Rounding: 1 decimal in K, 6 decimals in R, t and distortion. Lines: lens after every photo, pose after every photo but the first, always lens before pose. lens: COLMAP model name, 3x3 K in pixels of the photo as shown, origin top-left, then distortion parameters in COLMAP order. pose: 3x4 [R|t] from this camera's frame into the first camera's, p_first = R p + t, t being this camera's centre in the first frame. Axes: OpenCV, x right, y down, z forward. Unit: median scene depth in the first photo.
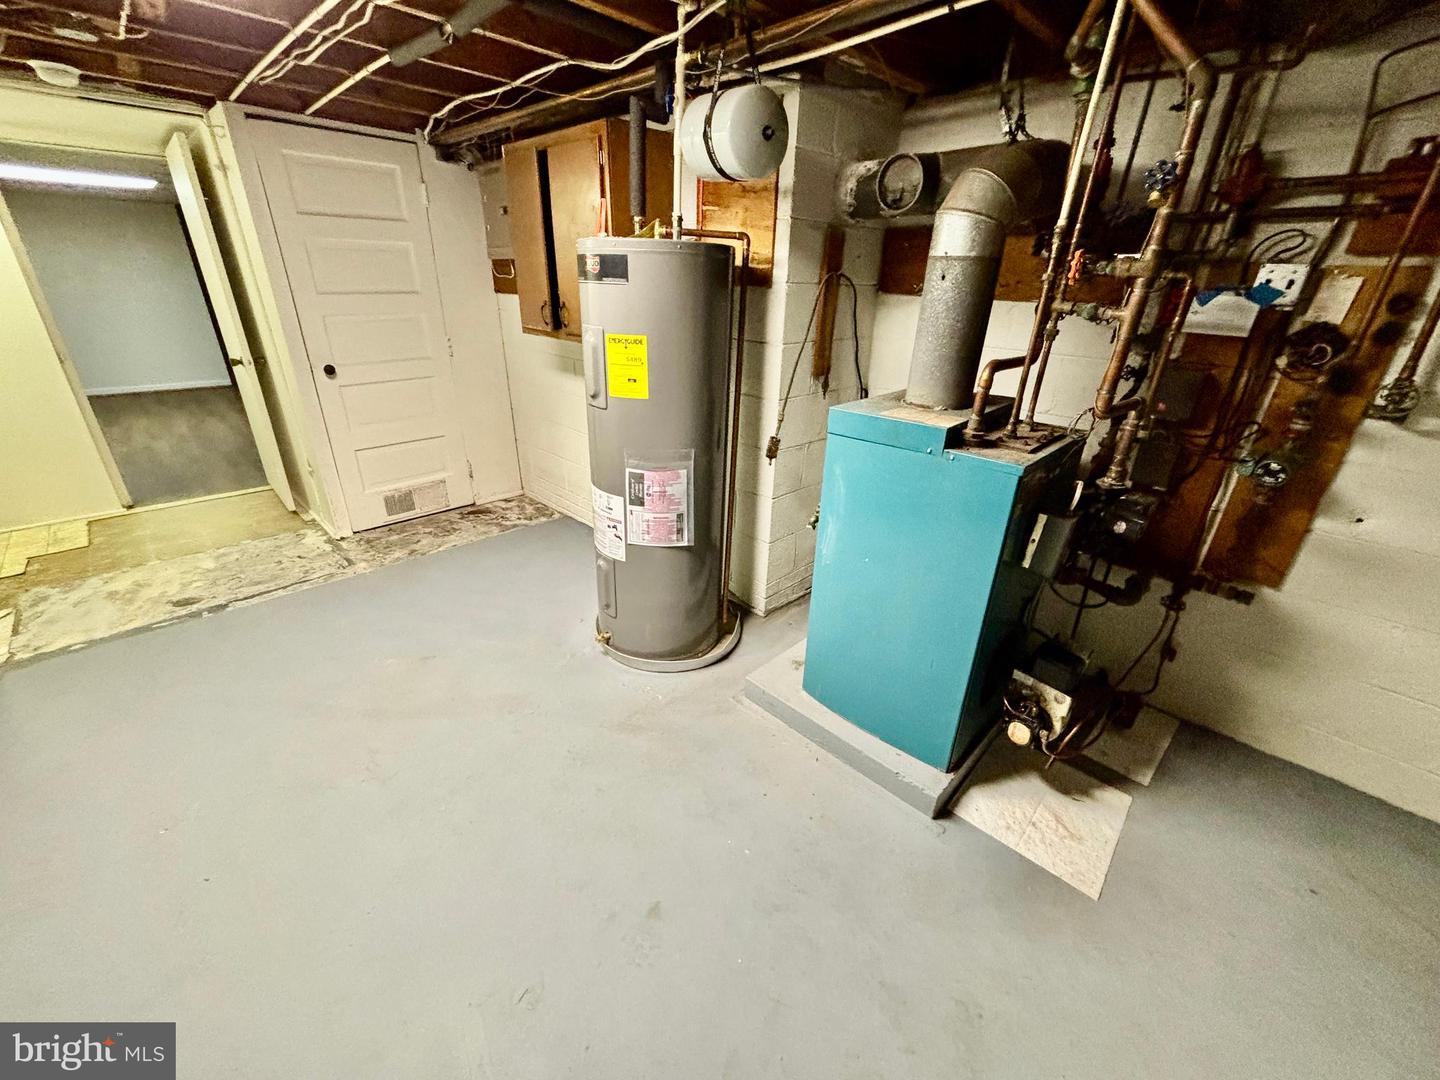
lens RADIAL K [[578.6, 0, 726.9], [0, 578.6, 539.9], [0, 0, 1]] dist [0.003817, 0.000454]
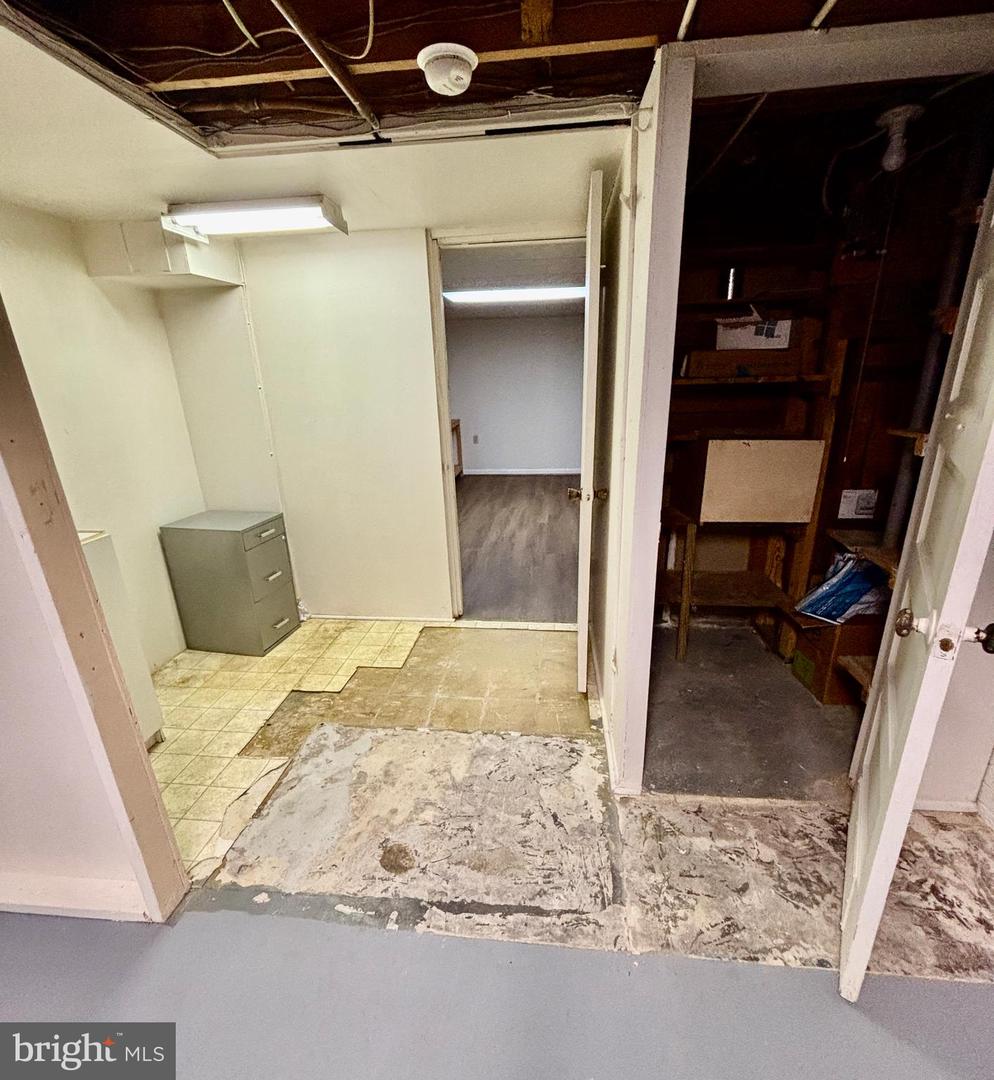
lens RADIAL K [[503.5, 0, 501.2], [0, 503.5, 544.3], [0, 0, 1]] dist [-0.019632, -0.000788]
pose [[0.613162, 0.207080, -0.762332, -0.417857], [-0.282225, 0.958765, 0.033439, -0.241855], [0.737822, 0.194645, 0.646322, 0.545257]]
